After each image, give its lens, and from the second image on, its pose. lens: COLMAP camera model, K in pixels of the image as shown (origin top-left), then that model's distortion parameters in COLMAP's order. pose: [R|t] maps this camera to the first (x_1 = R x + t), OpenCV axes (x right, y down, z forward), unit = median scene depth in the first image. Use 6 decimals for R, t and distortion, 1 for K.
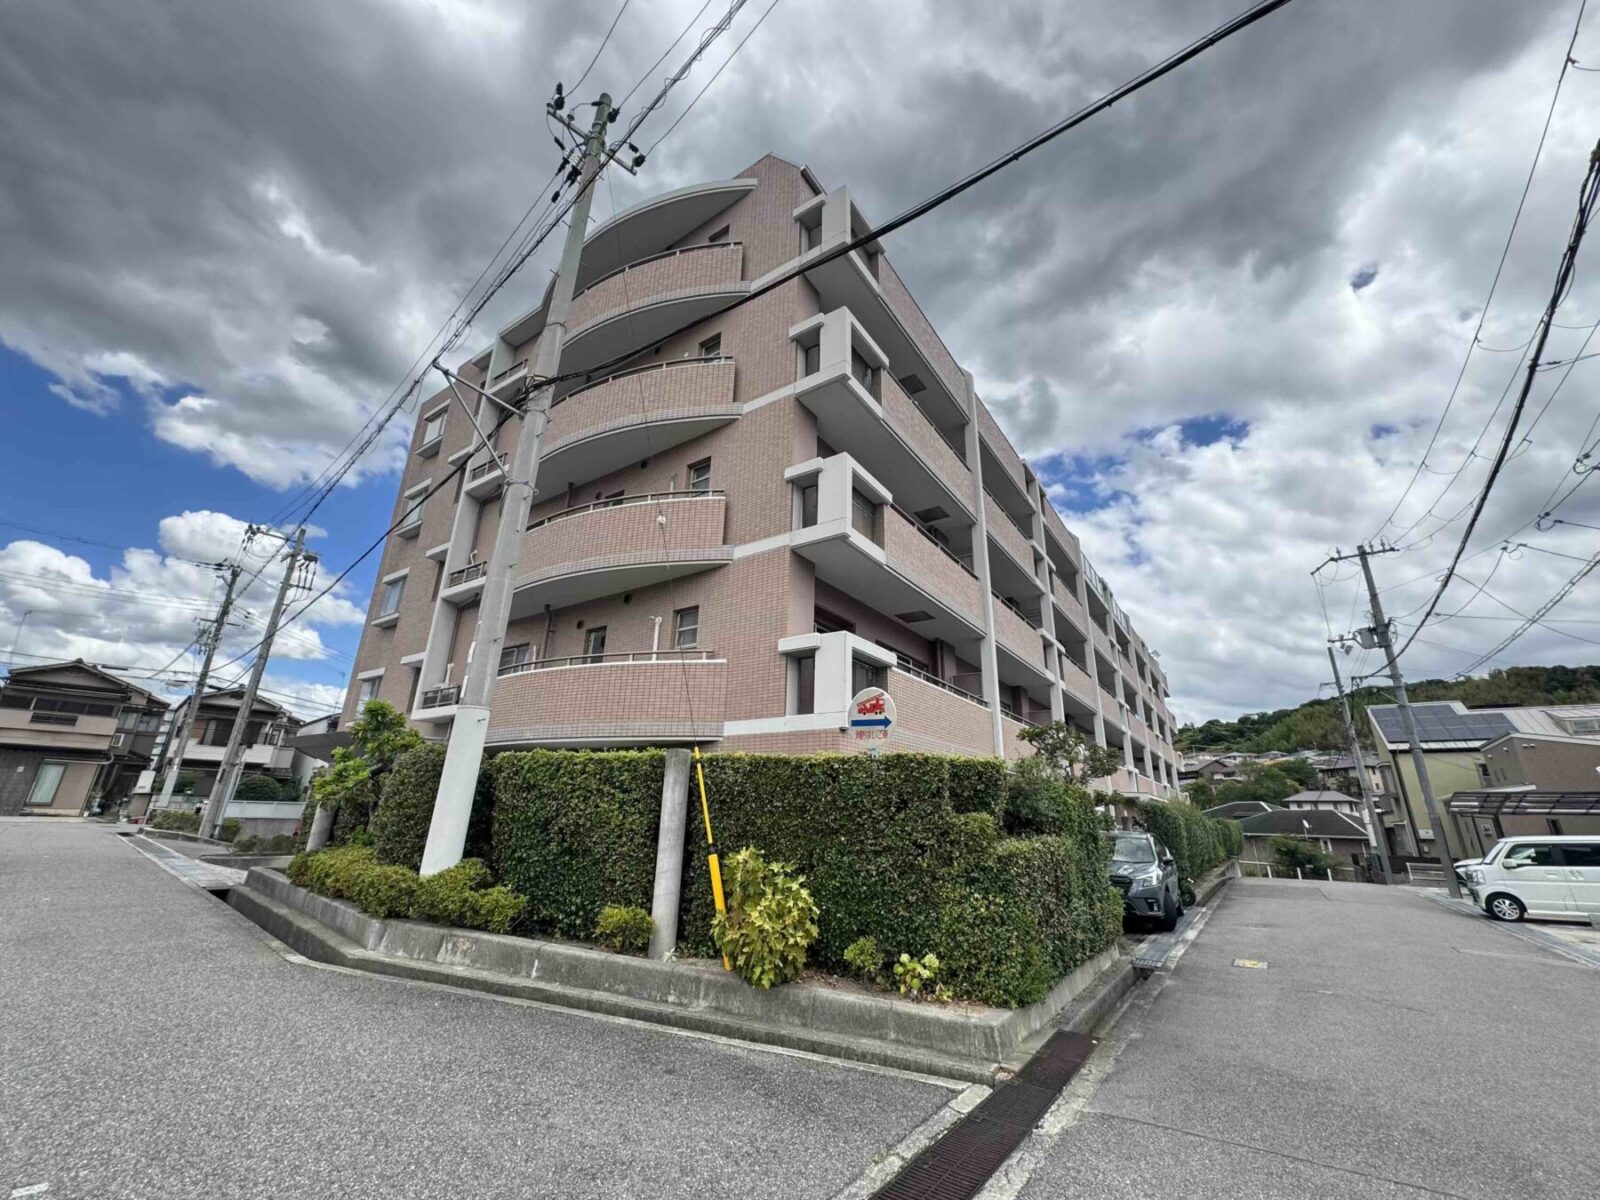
lens RADIAL K [[641.5, 0, 801.8], [0, 641.5, 602.0], [0, 0, 1]] dist [-0.003459, -0.000010]
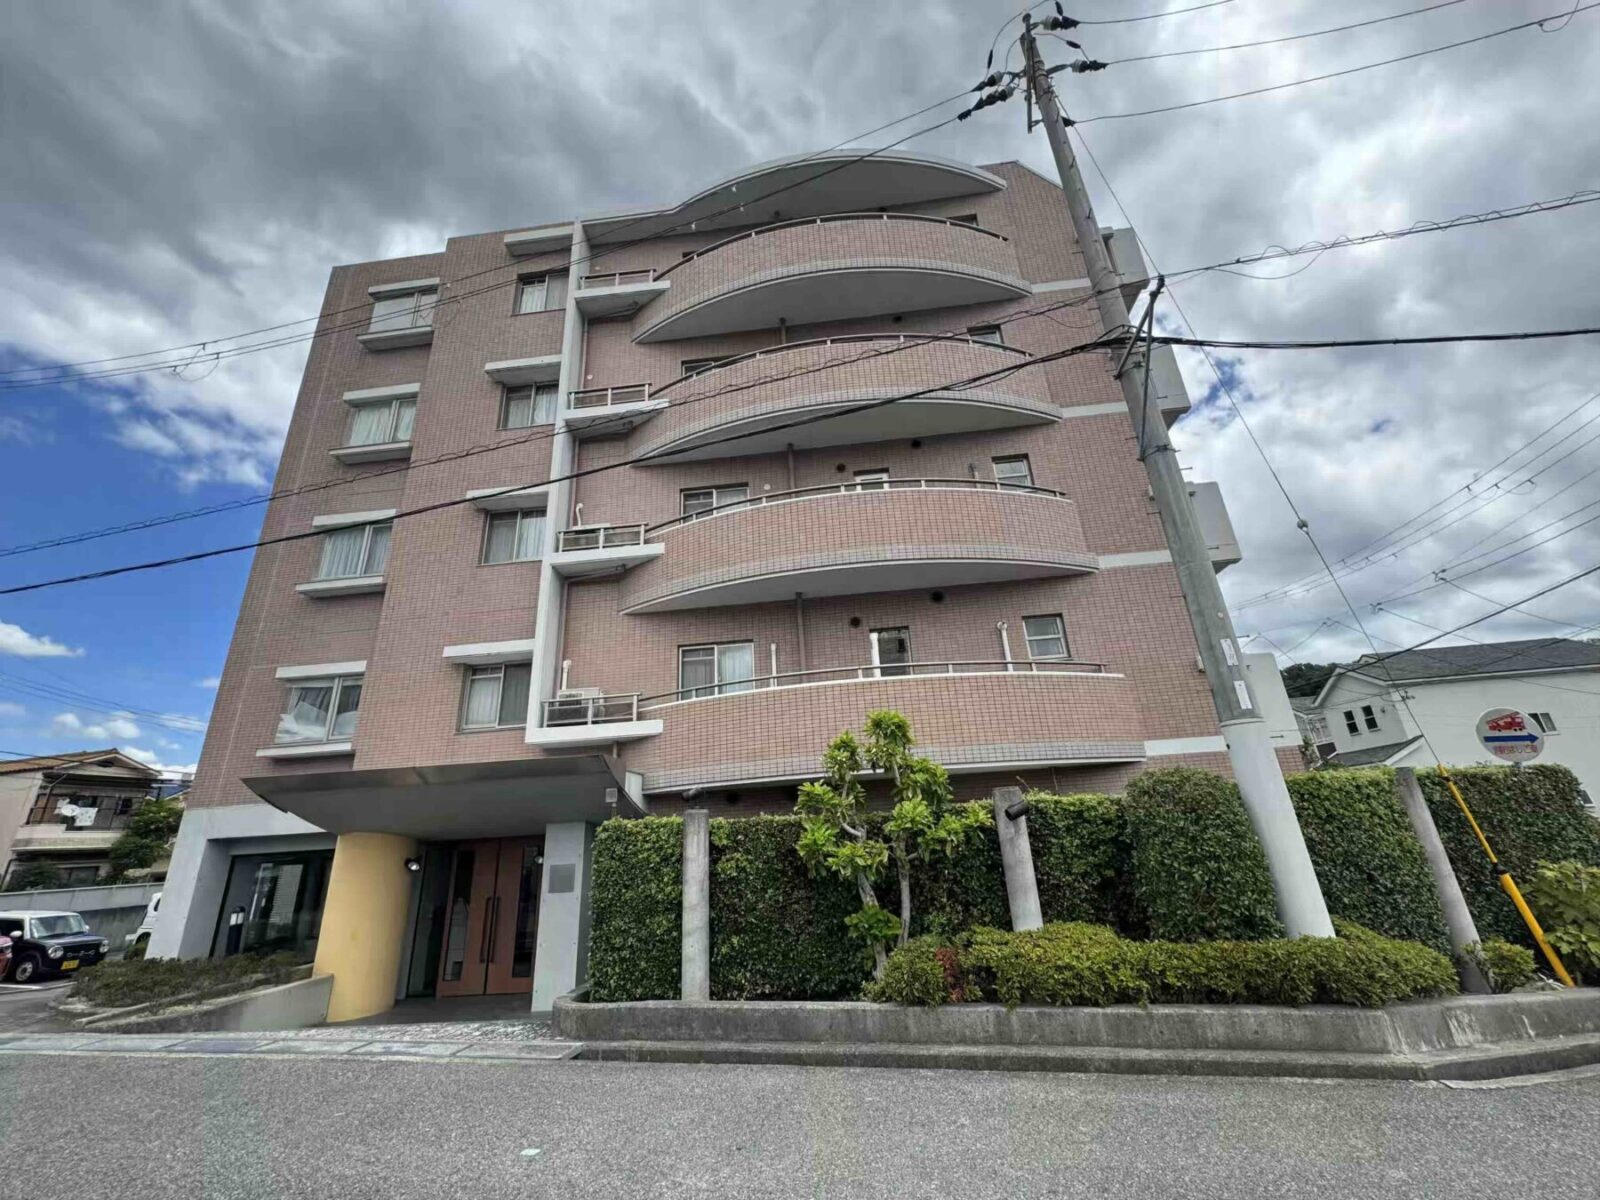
lens RADIAL K [[641.5, 0, 799.3], [0, 641.5, 601.1], [0, 0, 1]] dist [-0.003459, -0.000010]
pose [[0.877561, 0.099097, 0.469113, -0.940221], [-0.081530, 0.995001, -0.057672, 0.072714], [-0.472483, 0.012364, 0.881253, 0.380845]]
